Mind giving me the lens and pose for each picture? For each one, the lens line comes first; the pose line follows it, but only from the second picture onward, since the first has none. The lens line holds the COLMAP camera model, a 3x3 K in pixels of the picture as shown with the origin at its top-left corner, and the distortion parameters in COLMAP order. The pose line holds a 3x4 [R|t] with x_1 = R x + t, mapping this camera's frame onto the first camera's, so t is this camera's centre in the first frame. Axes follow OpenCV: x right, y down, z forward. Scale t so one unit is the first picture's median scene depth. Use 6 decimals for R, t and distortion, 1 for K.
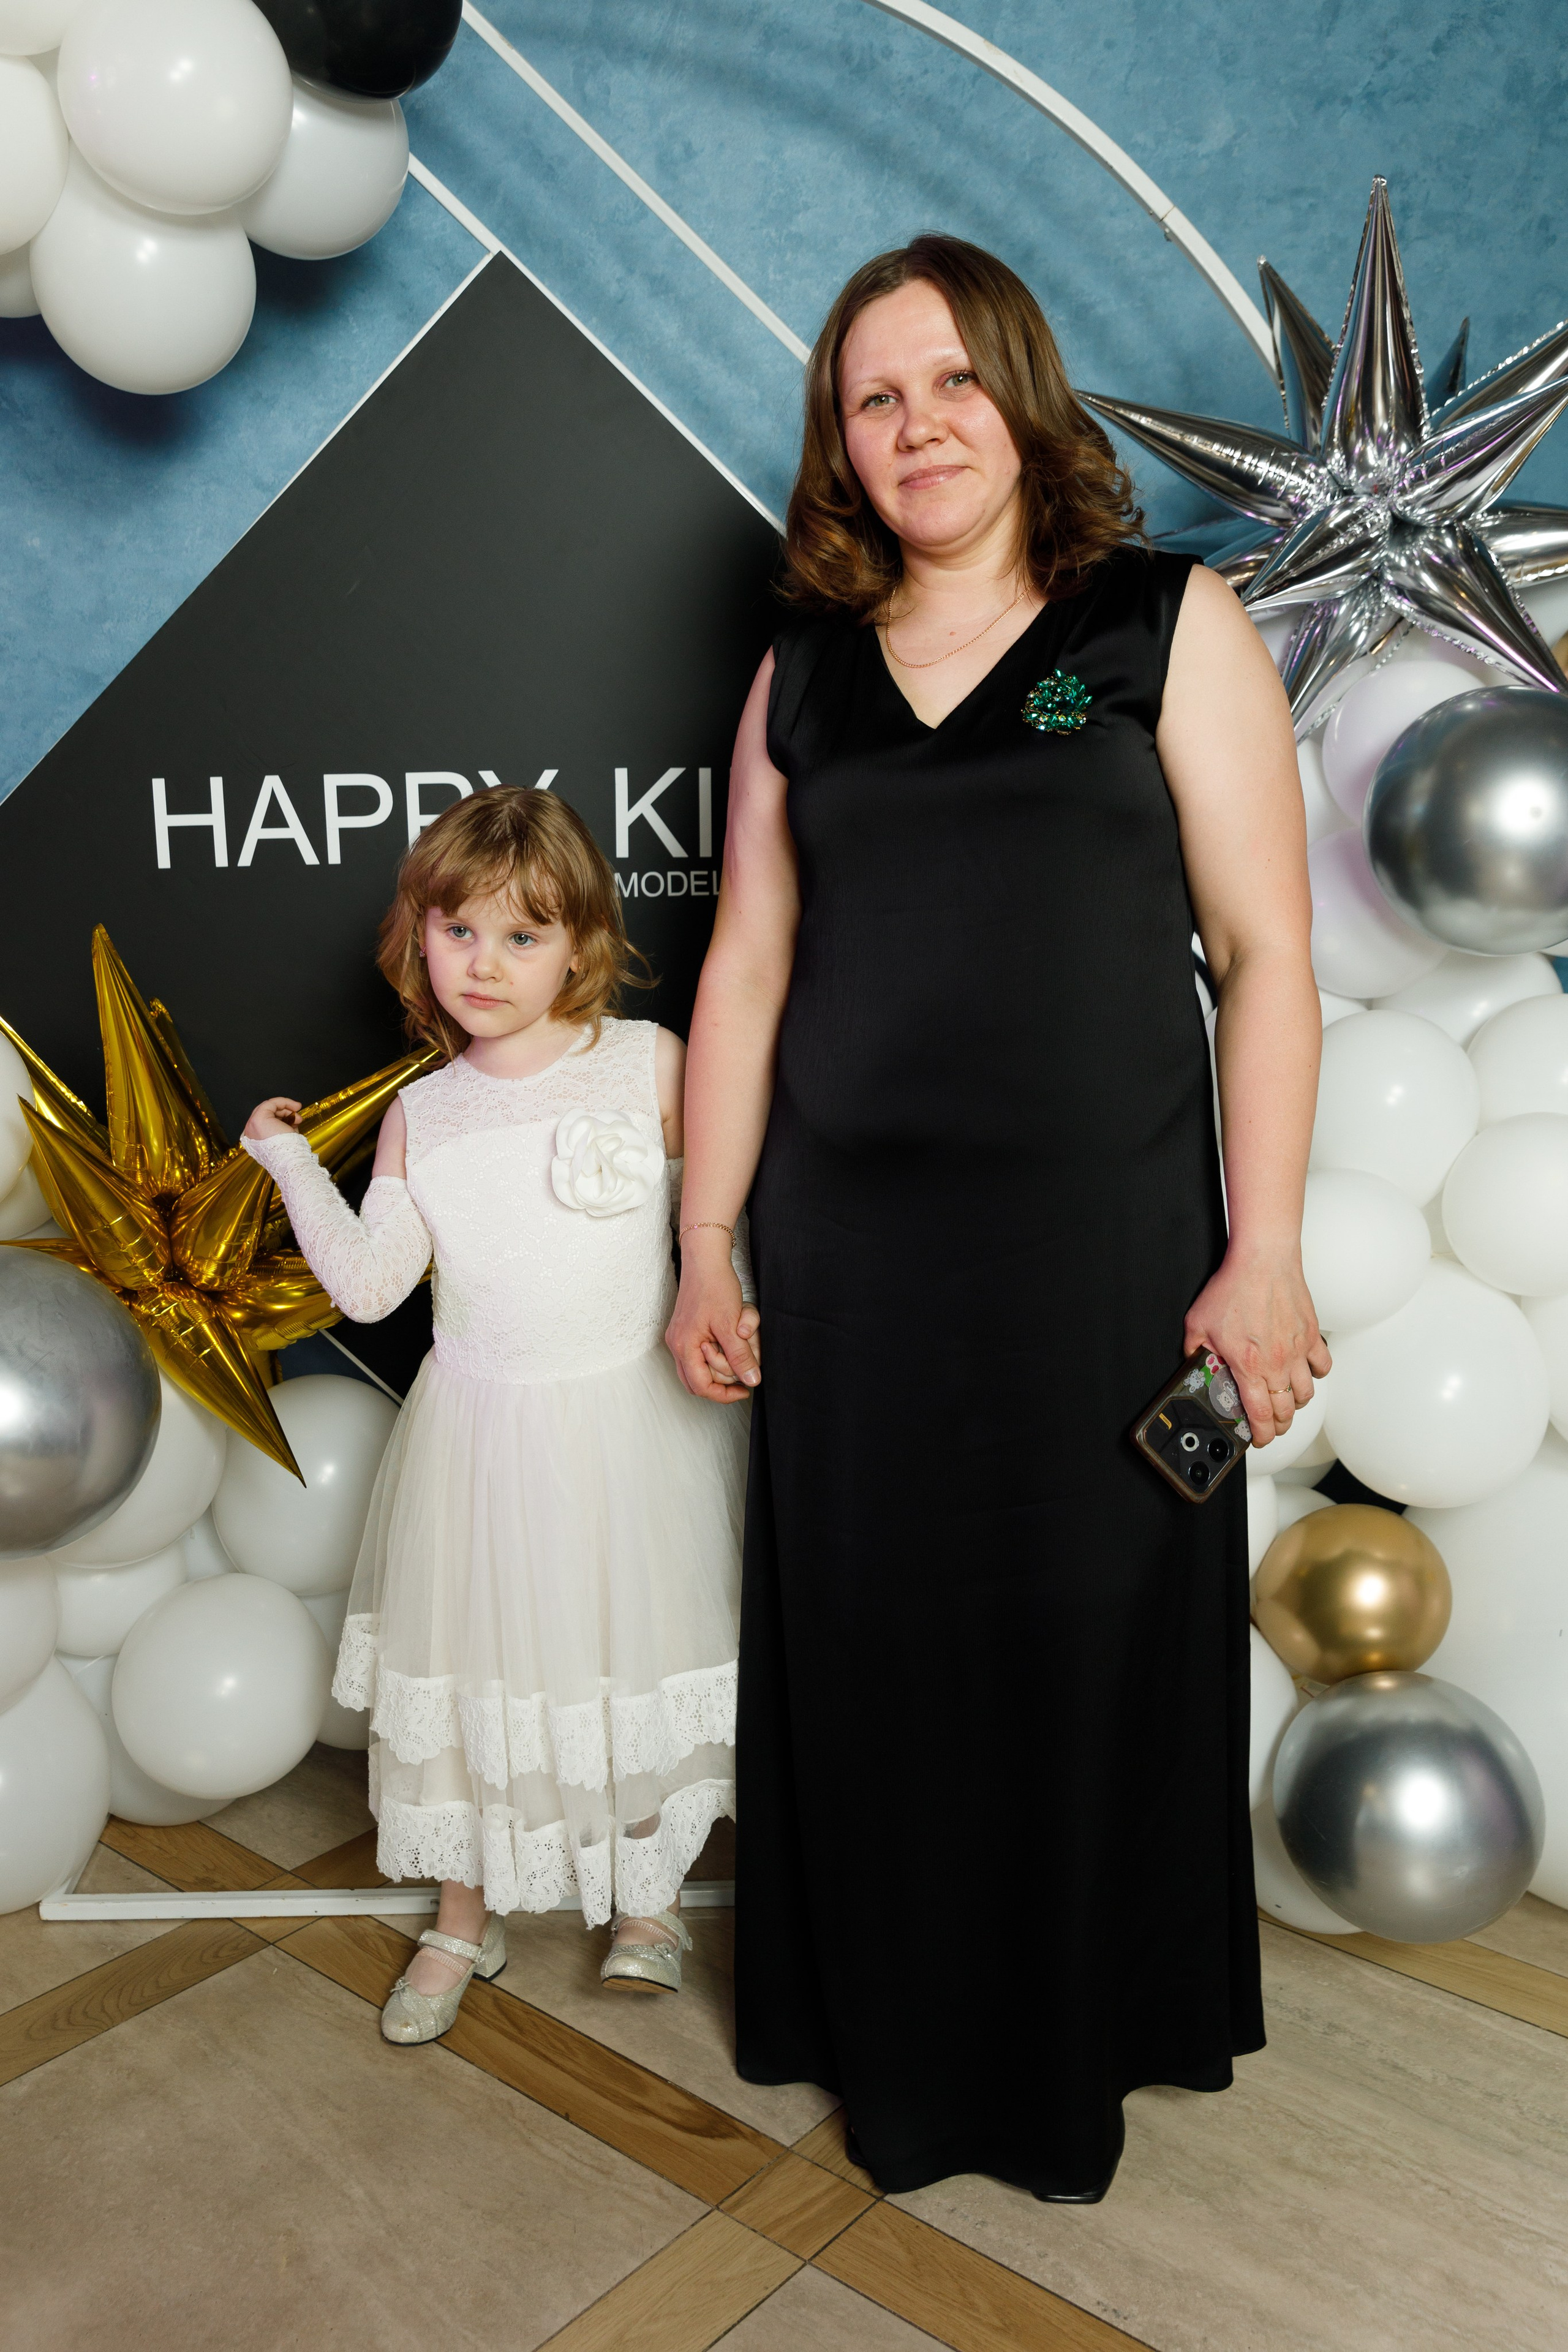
lens RADIAL K [[2150.6, 0, 730.5], [0, 2150.6, 1173.1], [0, 0, 1]] dist [-0.003990, 0.023460]
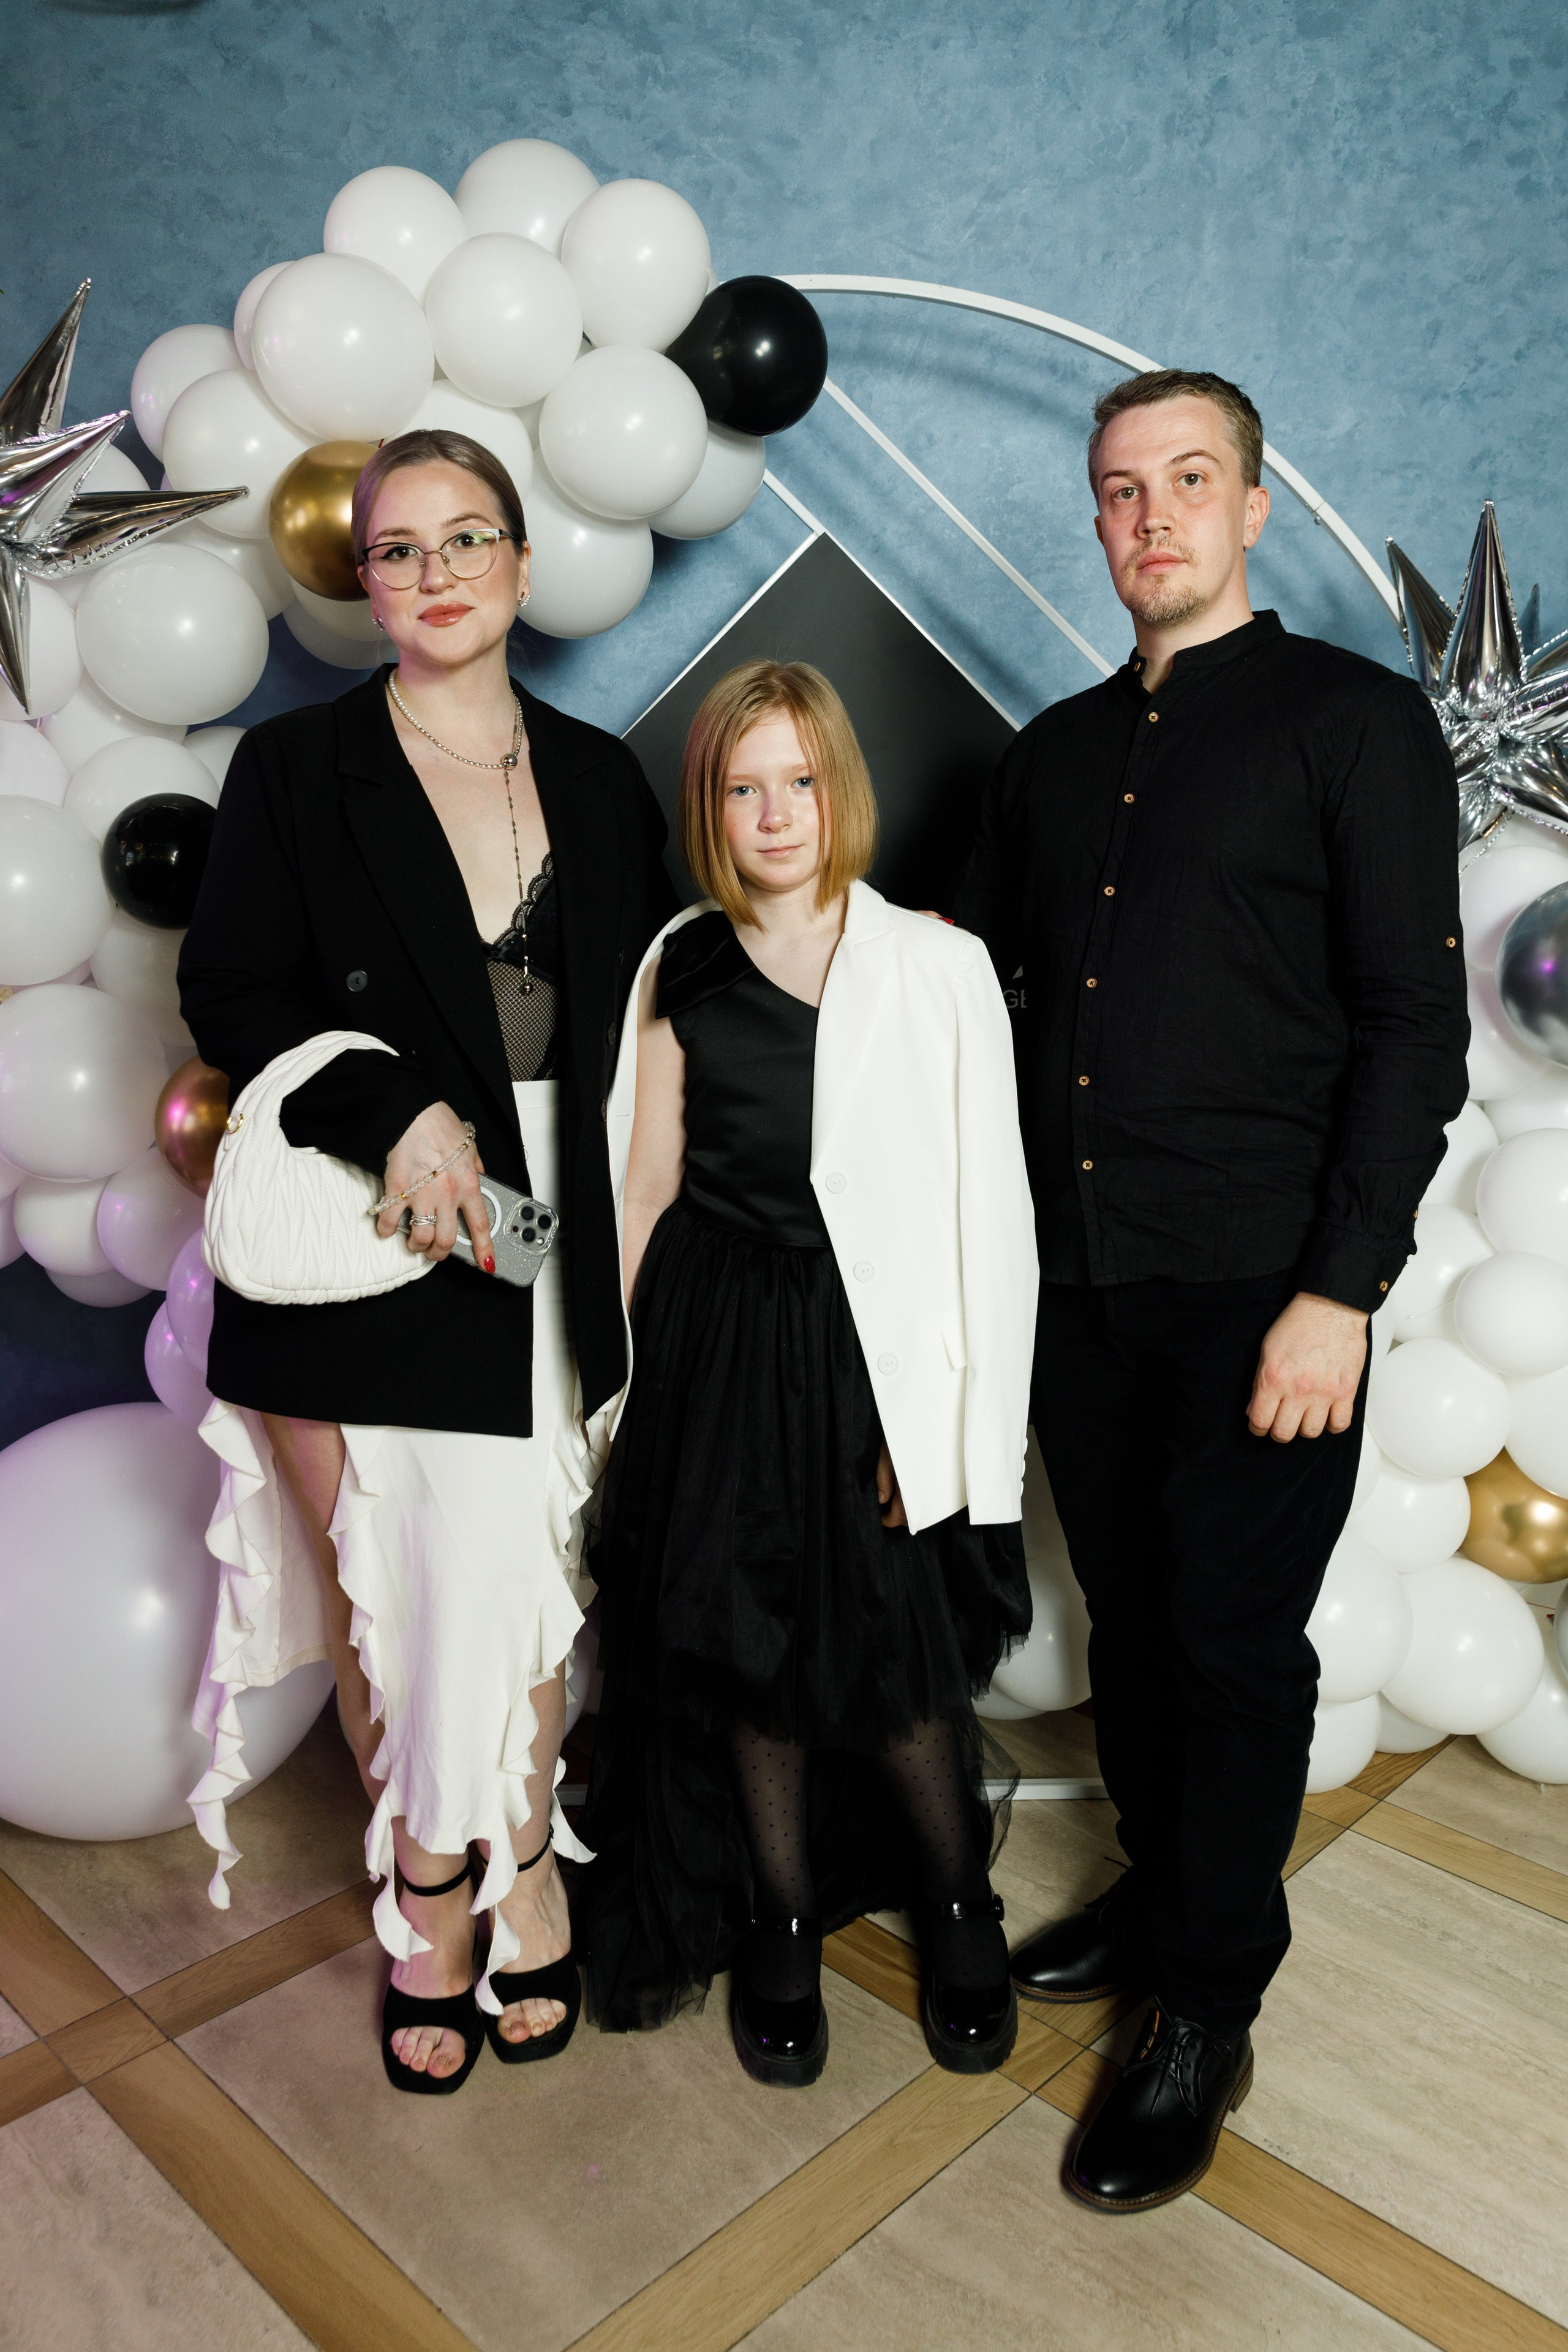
lens RADIAL K [[1838.2, 0, 742.1], [0, 1838.2, 1052.1], [0, 0, 1]] dist [0.029624, -0.011349]
pose [[0.997186, 0.019720, -0.072327, -0.050433], [-0.024710, 0.997326, -0.068770, -0.024304], [0.070778, 0.070364, 0.995007, -0.114306]]
